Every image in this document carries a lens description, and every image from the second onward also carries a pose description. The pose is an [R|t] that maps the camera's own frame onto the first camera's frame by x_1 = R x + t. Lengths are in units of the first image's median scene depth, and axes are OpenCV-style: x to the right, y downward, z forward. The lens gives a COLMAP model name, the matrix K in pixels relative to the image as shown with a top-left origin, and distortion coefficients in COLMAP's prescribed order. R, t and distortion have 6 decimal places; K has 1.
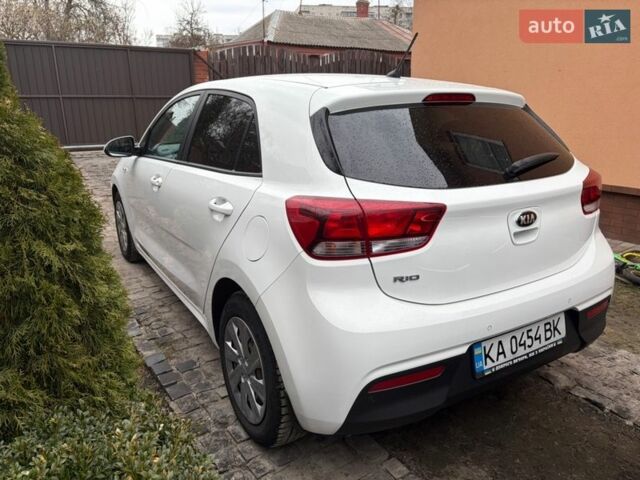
lens RADIAL K [[490.6, 0, 324.8], [0, 490.6, 240.6], [0, 0, 1]] dist [0.029405, -0.037546]
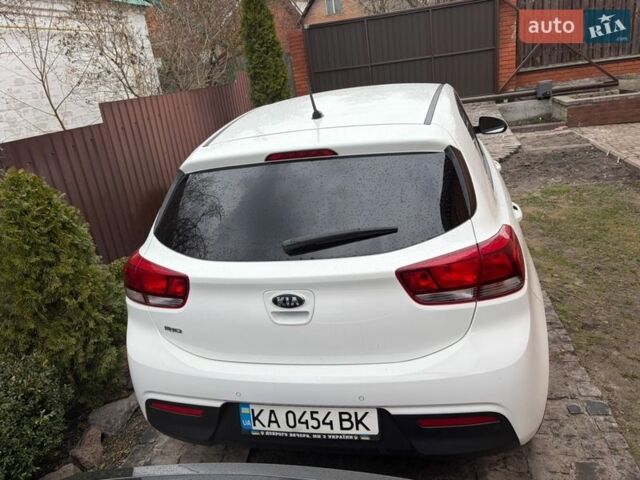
lens RADIAL K [[490.6, 0, 323.5], [0, 490.6, 241.3], [0, 0, 1]] dist [0.029405, -0.037546]
pose [[0.717370, 0.157535, -0.678648, 1.046418], [-0.069821, 0.985452, 0.154950, -0.298690], [0.693185, -0.063773, 0.717933, 0.358643]]
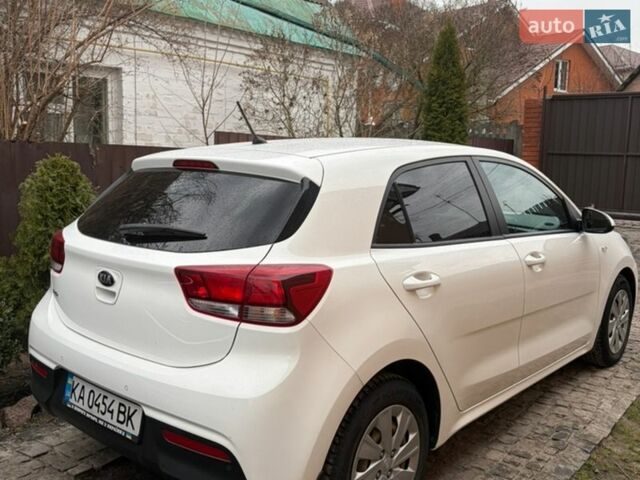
lens RADIAL K [[645.1, 0, 318.5], [0, 645.1, 242.8], [0, 0, 1]] dist [0.041201, 0.000000]
pose [[0.293186, 0.144135, -0.945128, 1.744430], [-0.286922, 0.956267, 0.056829, -0.307679], [0.911986, 0.254516, 0.321720, 0.915646]]
